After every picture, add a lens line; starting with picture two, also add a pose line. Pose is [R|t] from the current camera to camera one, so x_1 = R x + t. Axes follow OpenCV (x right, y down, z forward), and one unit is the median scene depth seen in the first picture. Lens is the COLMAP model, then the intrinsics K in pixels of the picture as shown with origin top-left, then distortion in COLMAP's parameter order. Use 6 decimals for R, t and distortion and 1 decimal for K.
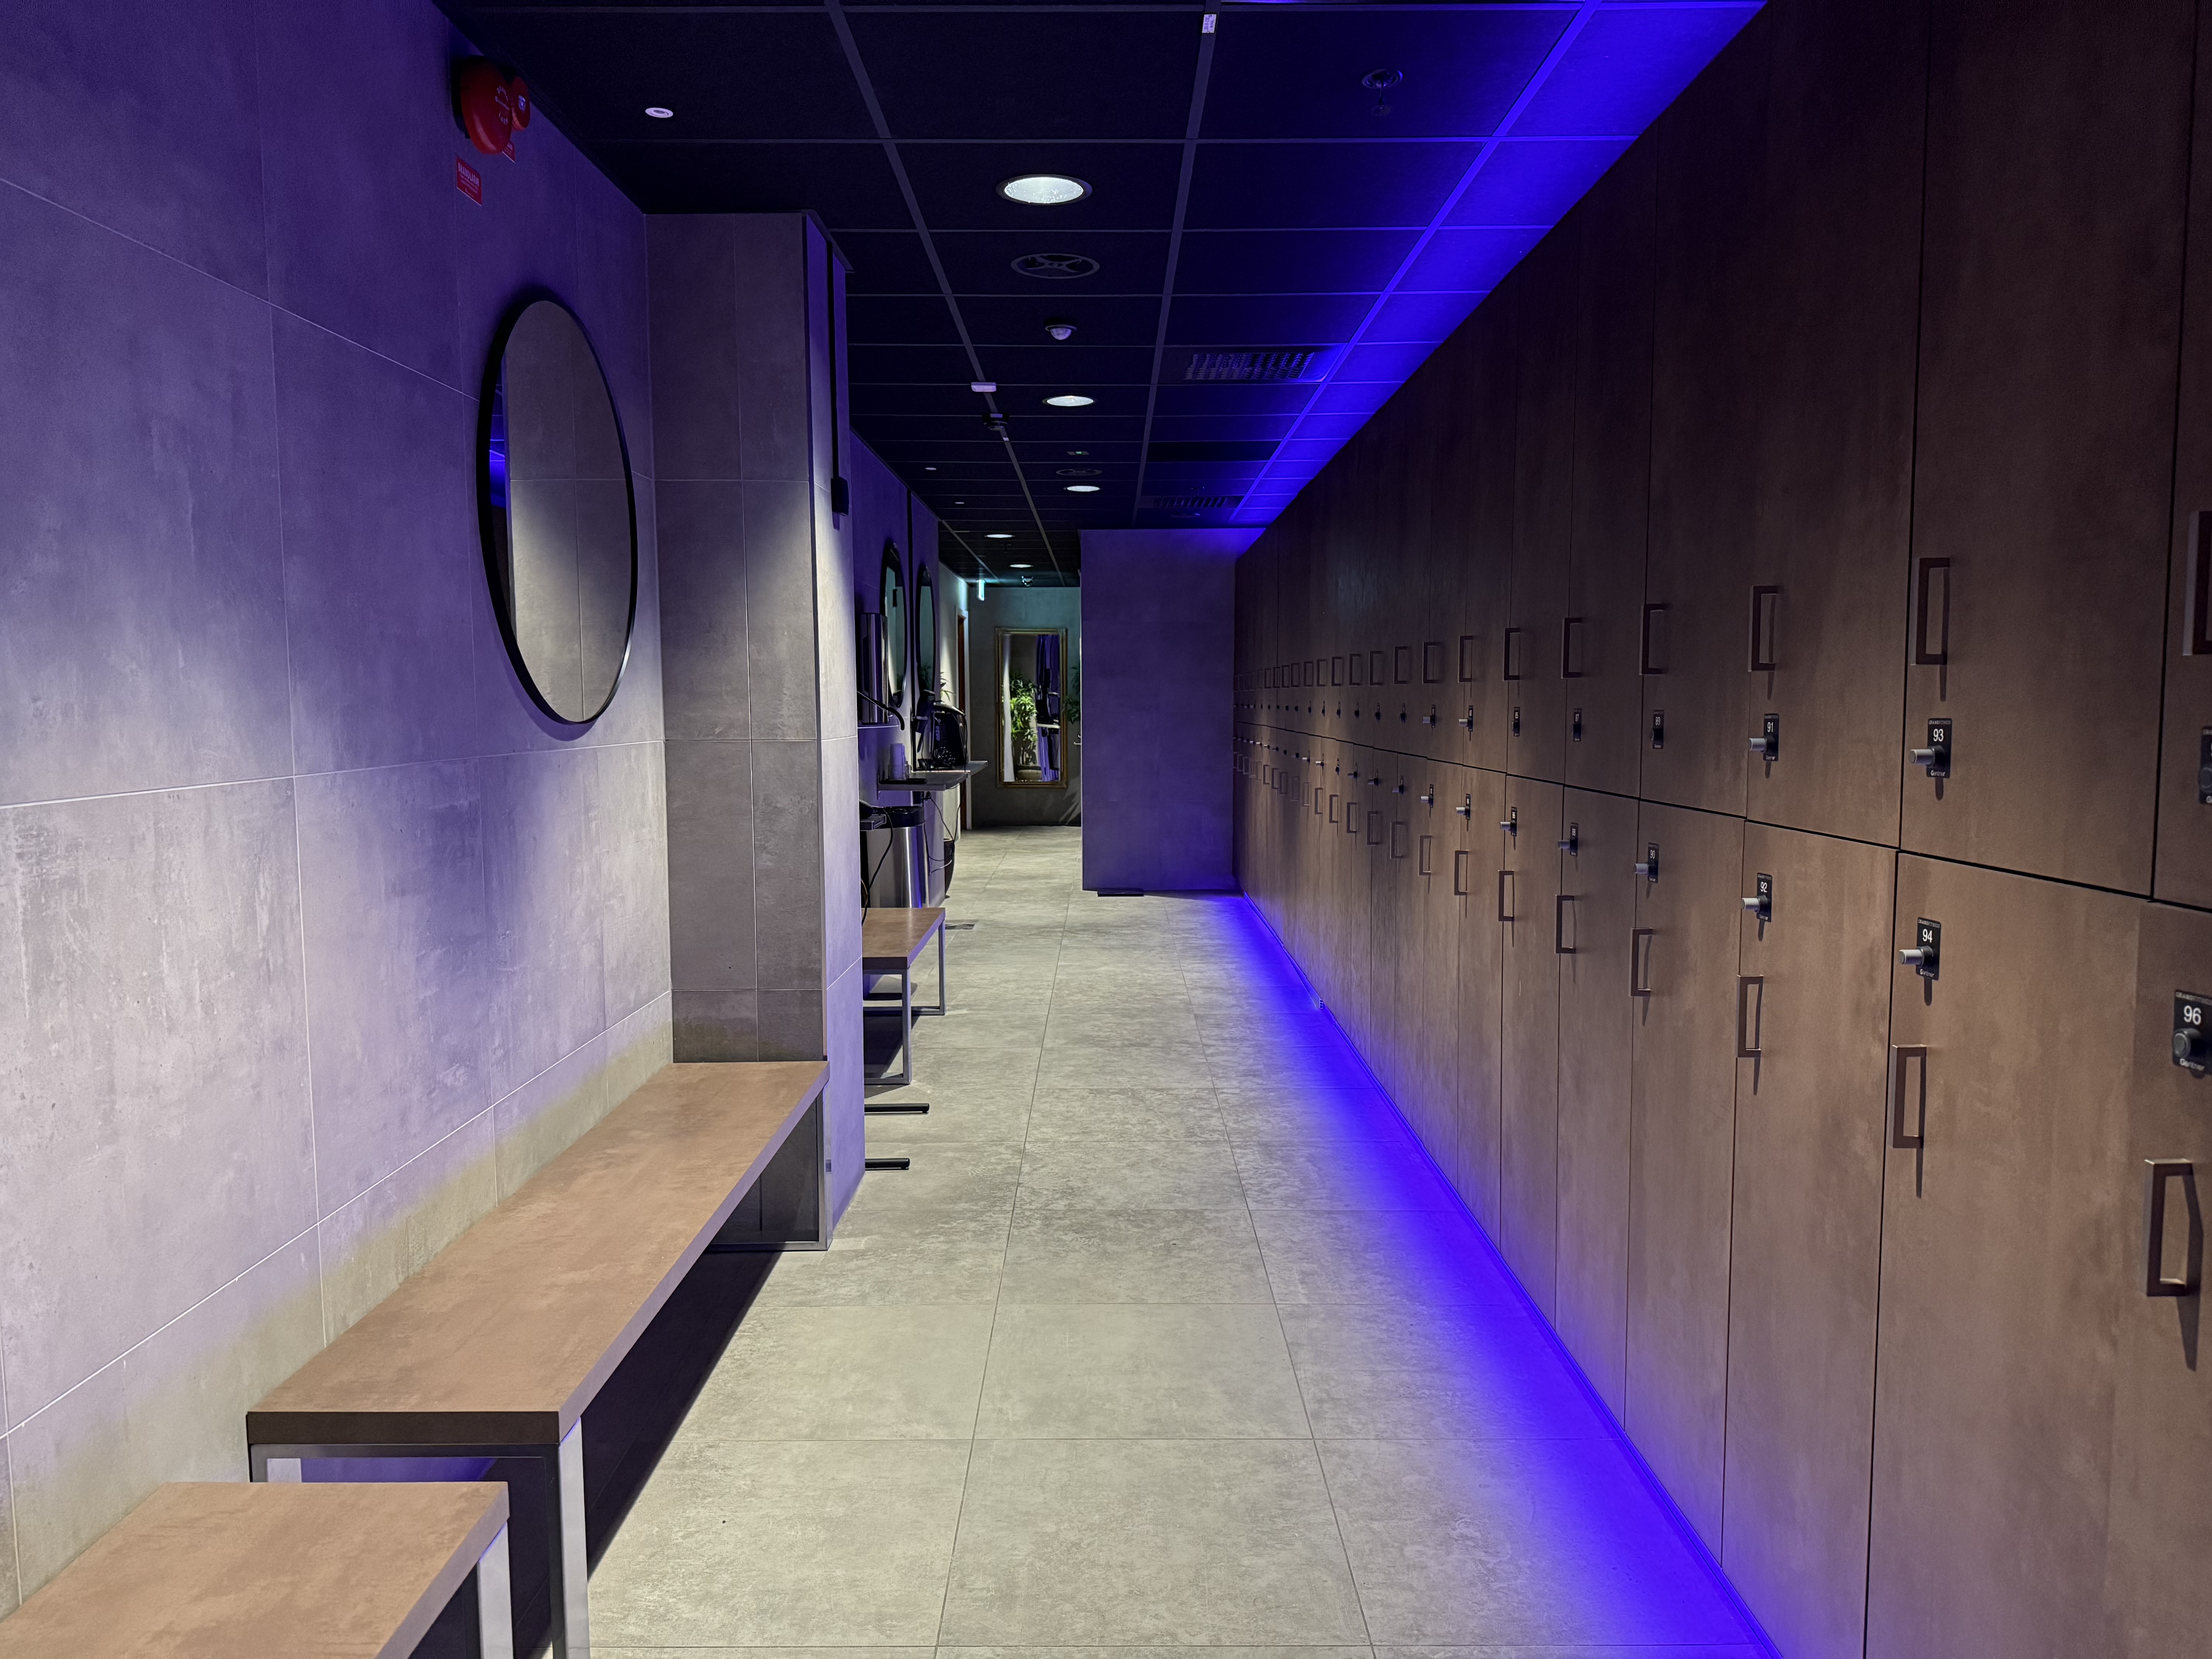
lens RADIAL K [[1536.3, 0, 1108.4], [0, 1536.3, 830.0], [0, 0, 1]] dist [0.064123, -0.046426]
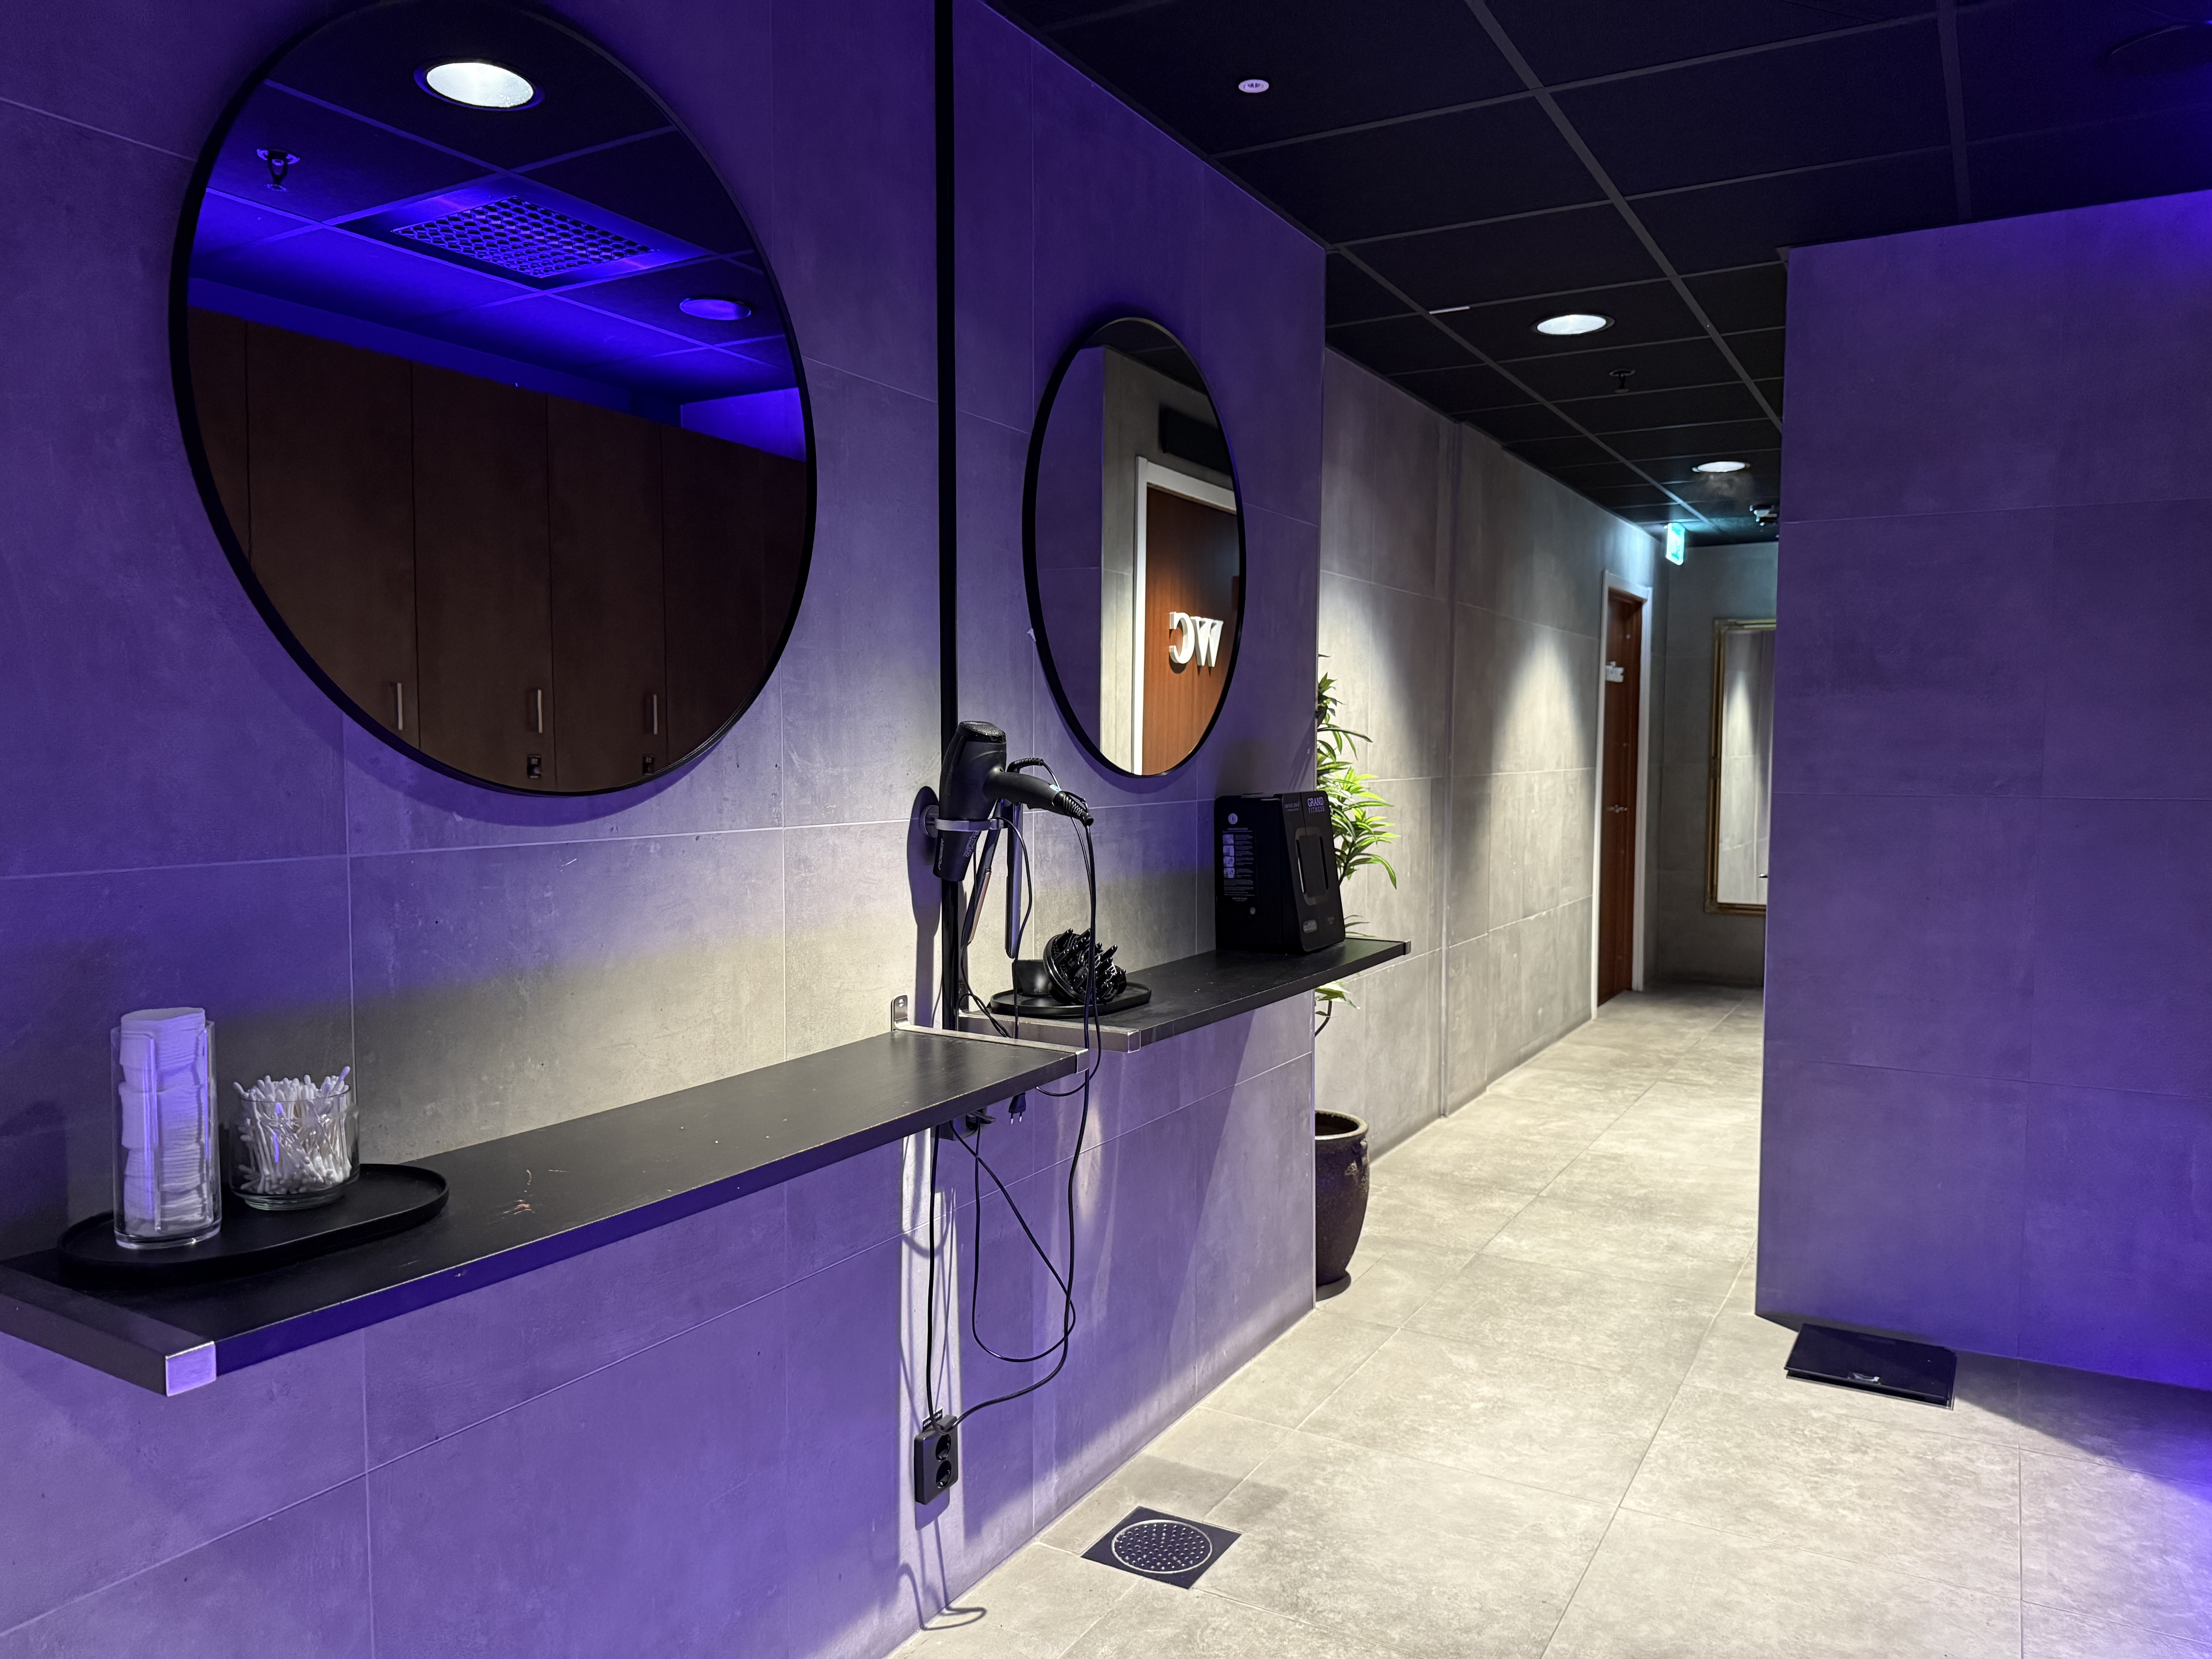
lens RADIAL K [[1536.3, 0, 1098.6], [0, 1536.3, 829.5], [0, 0, 1]] dist [0.064123, -0.046426]
pose [[0.859288, 0.039102, -0.509995, 0.030571], [-0.055398, 0.998323, -0.016796, -0.054164], [0.508483, 0.042685, 0.860014, 0.624124]]
